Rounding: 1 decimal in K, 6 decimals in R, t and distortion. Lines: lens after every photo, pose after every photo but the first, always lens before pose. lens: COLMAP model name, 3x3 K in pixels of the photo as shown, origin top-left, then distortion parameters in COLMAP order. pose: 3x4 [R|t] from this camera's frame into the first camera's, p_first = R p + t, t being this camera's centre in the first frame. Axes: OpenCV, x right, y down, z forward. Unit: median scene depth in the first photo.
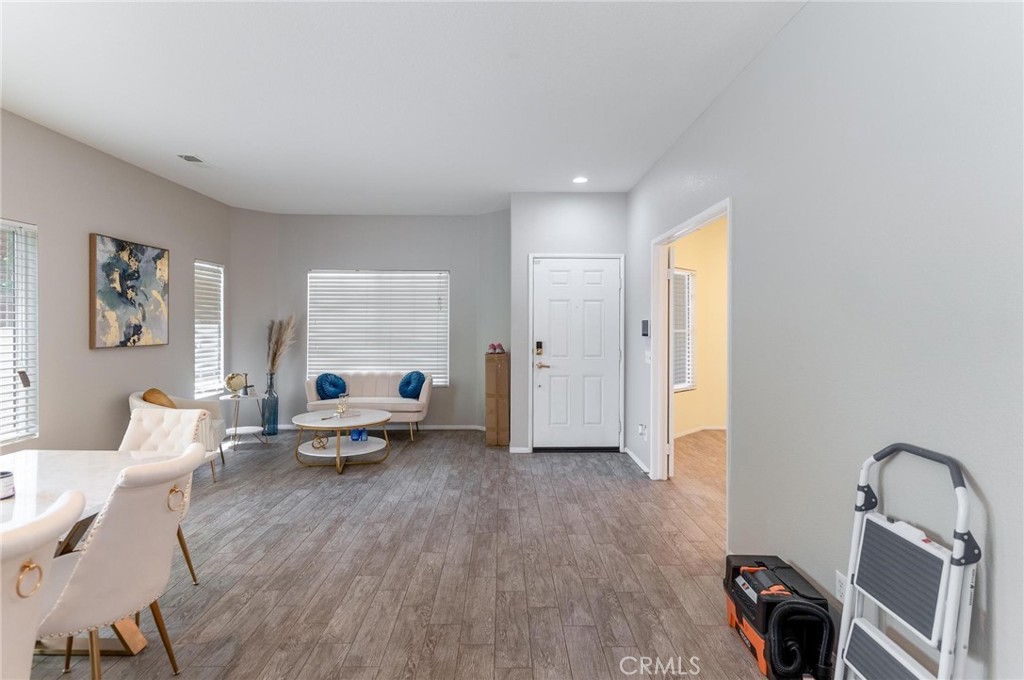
lens RADIAL K [[537.6, 0, 513.5], [0, 537.6, 330.0], [0, 0, 1]] dist [0.004249, 0.000421]
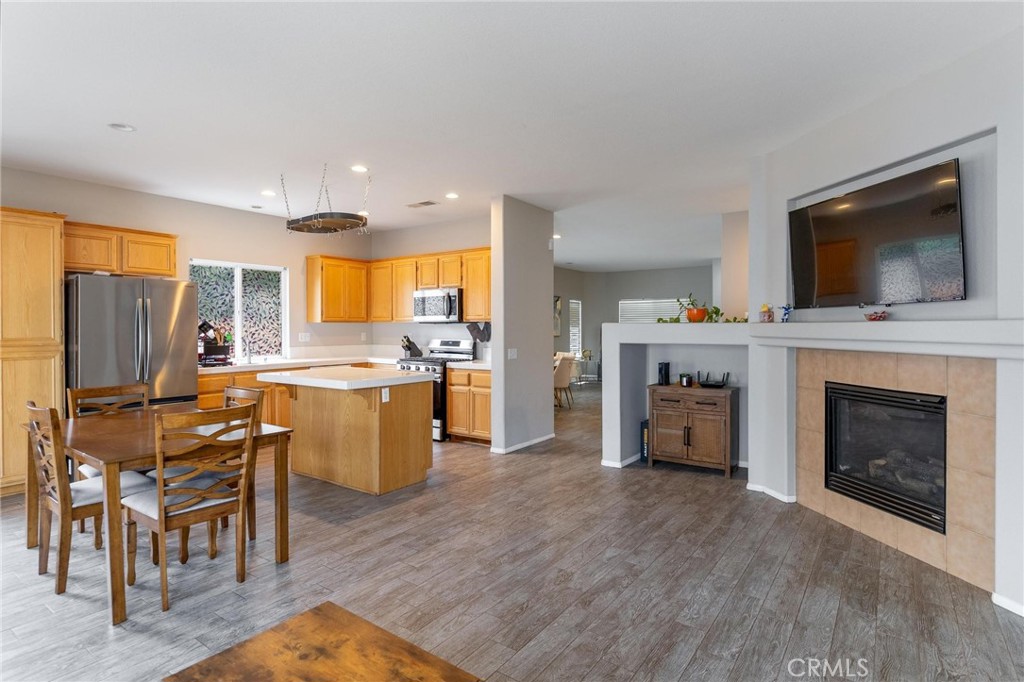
lens RADIAL K [[537.6, 0, 515.7], [0, 537.6, 332.6], [0, 0, 1]] dist [0.004249, 0.000421]
pose [[0.809953, 0.000883, -0.586494, 0.622284], [-0.001640, 0.999998, -0.000760, 0.015040], [0.586493, 0.001578, 0.809953, -1.092534]]
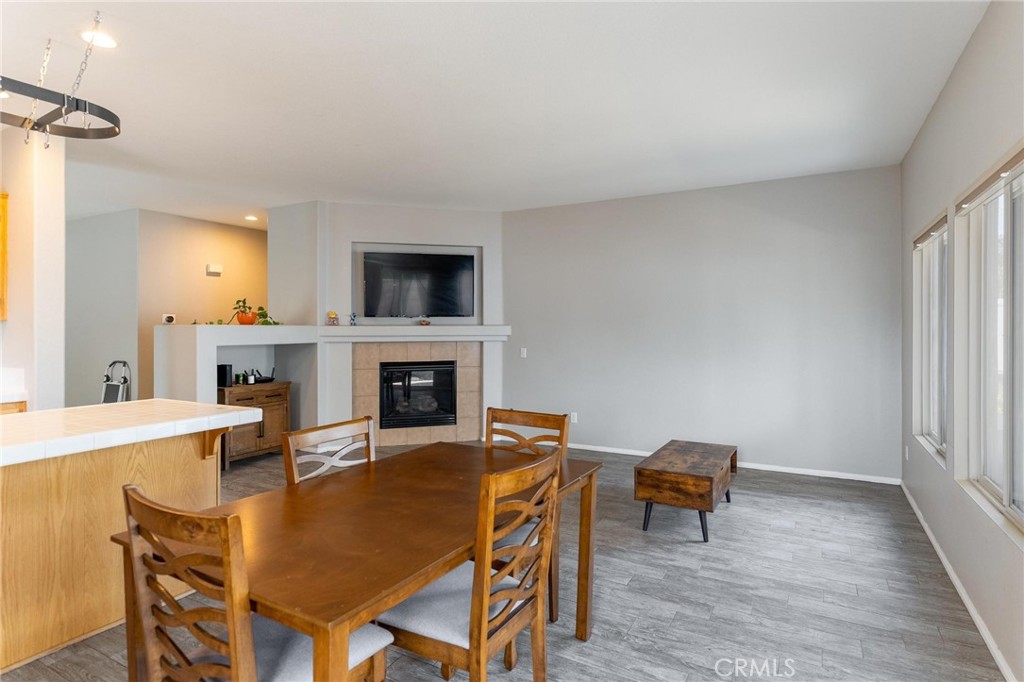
lens RADIAL K [[537.6, 0, 515.3], [0, 537.6, 335.0], [0, 0, 1]] dist [0.004249, 0.000421]
pose [[0.494206, -0.022101, 0.869064, -0.382924], [0.013181, 0.999752, 0.017929, 0.002410], [-0.869245, 0.002594, 0.494375, -1.089789]]
